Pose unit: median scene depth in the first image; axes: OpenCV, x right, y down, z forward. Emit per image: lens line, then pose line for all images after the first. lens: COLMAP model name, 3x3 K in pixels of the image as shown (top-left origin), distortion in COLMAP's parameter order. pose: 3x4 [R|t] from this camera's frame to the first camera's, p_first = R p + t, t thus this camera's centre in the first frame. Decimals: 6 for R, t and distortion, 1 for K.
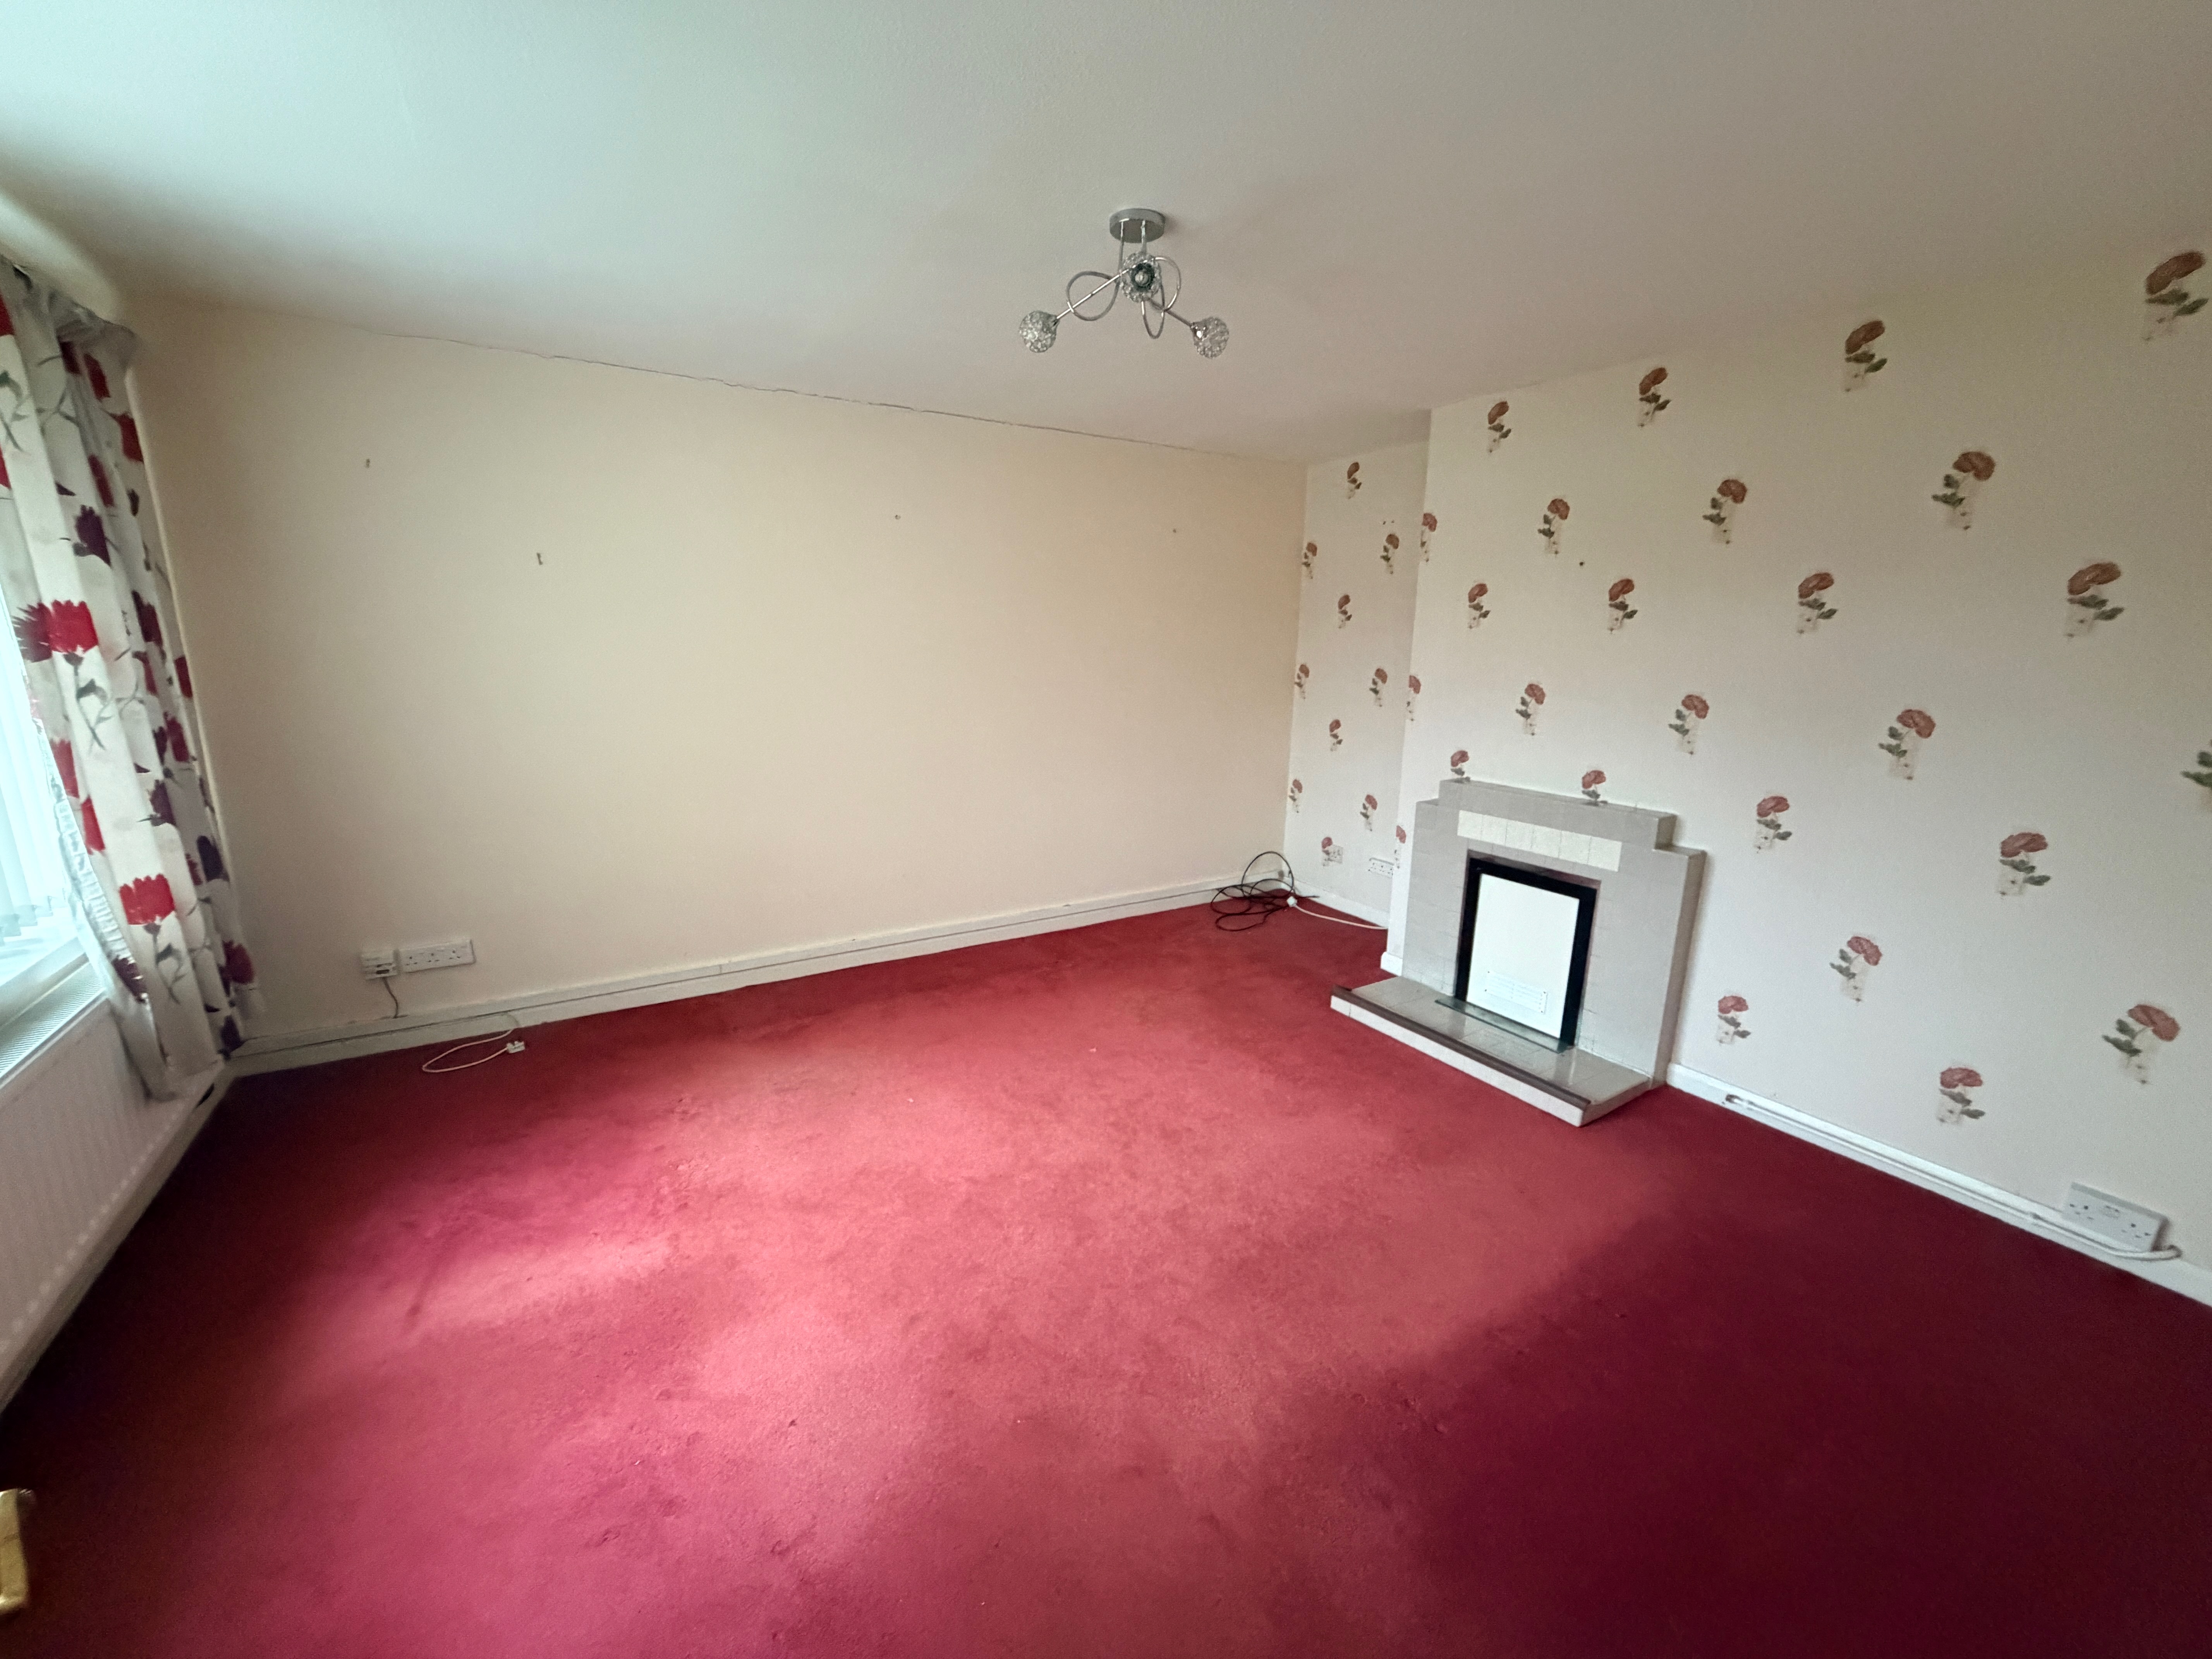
lens RADIAL K [[885.6, 0, 1102.1], [0, 885.6, 837.9], [0, 0, 1]] dist [-0.002462, -0.000195]
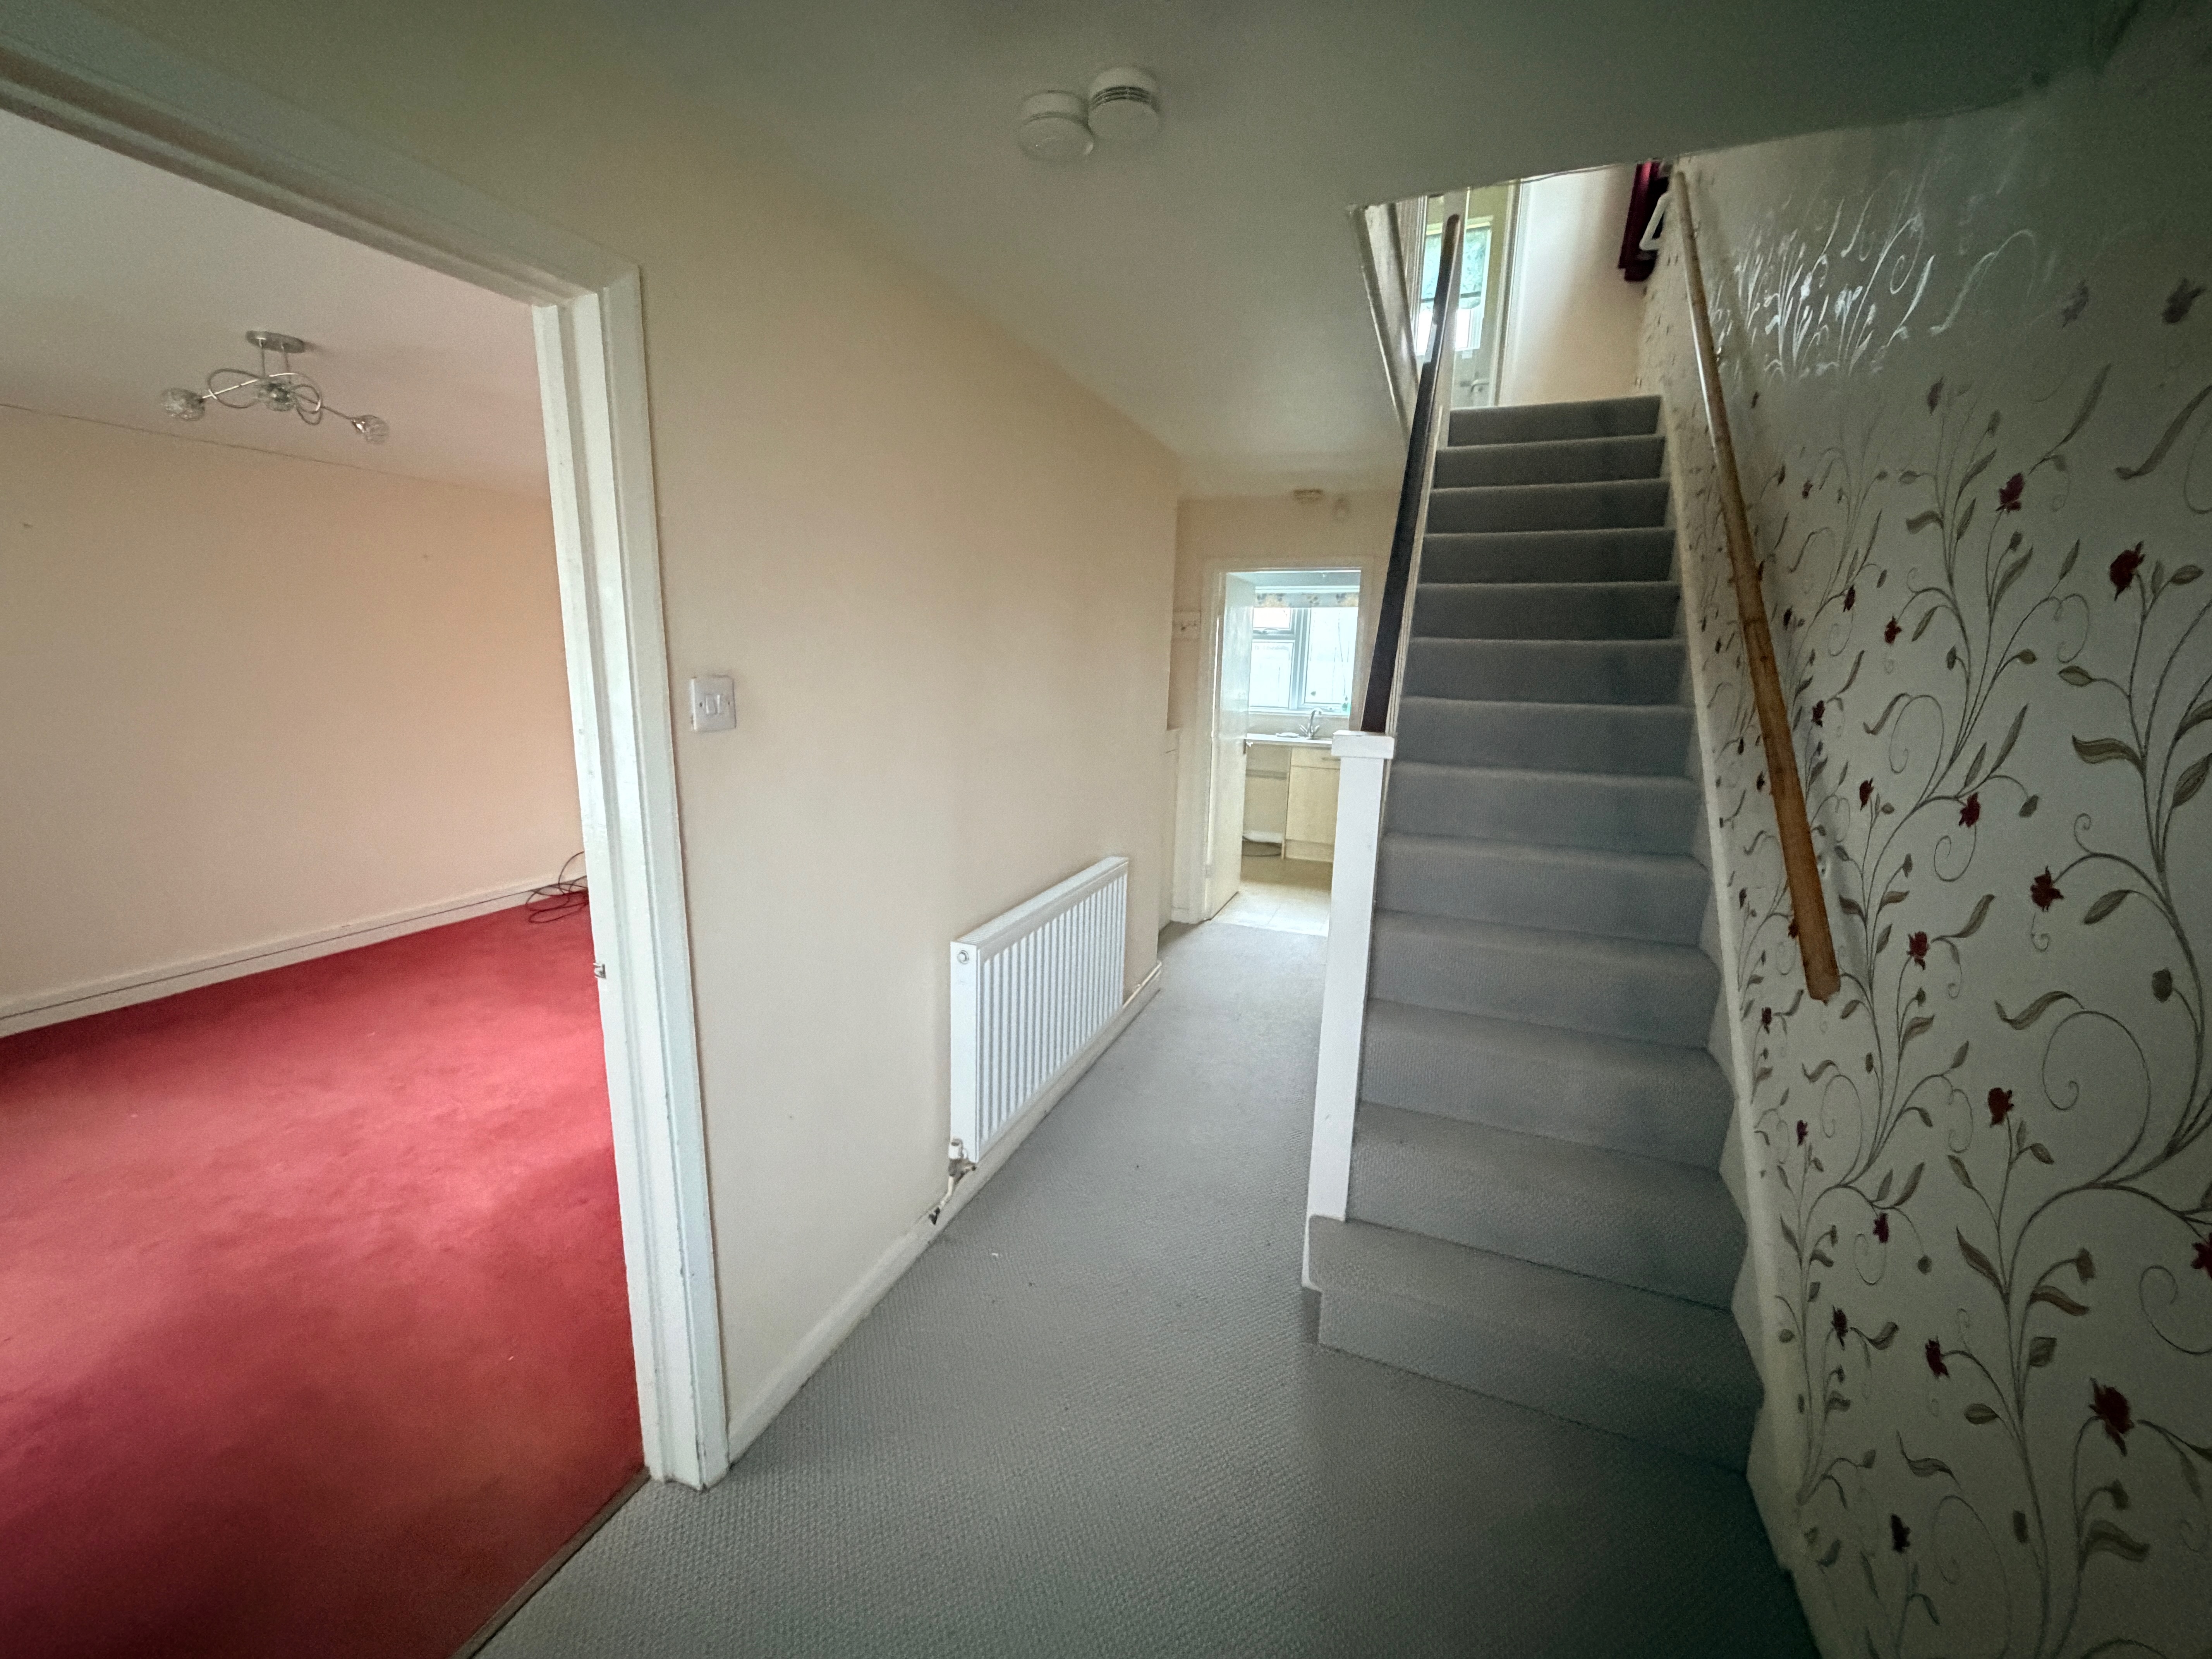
lens RADIAL K [[885.6, 0, 1108.1], [0, 885.6, 825.4], [0, 0, 1]] dist [-0.002462, -0.000195]
pose [[0.802051, -0.118811, 0.585318, 0.138495], [0.136530, 0.990537, 0.013981, 0.114819], [-0.581441, 0.068700, 0.810683, -0.539763]]
